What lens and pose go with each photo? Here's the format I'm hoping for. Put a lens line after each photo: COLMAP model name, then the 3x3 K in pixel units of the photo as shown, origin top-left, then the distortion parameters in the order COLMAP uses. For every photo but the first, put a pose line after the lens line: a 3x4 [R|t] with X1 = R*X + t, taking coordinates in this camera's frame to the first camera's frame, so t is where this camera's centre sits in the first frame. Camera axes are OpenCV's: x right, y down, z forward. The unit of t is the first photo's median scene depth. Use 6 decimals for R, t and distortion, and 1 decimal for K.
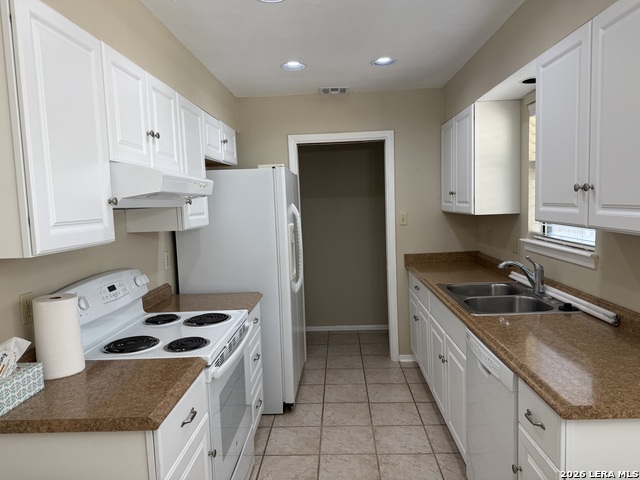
lens RADIAL K [[440.1, 0, 316.8], [0, 440.1, 241.4], [0, 0, 1]] dist [0.025283, -0.040145]
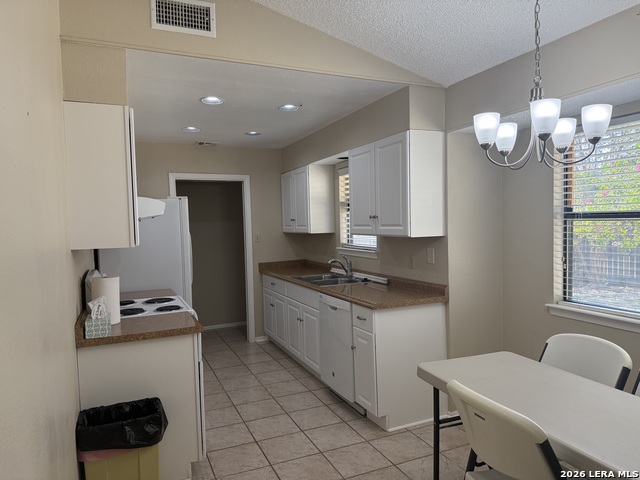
lens RADIAL K [[440.1, 0, 319.8], [0, 440.1, 240.6], [0, 0, 1]] dist [0.025283, -0.040145]
pose [[0.893294, -0.002125, 0.449468, -0.325091], [0.032738, 0.997640, -0.060348, 0.062227], [-0.448279, 0.068624, 0.891256, -0.432594]]
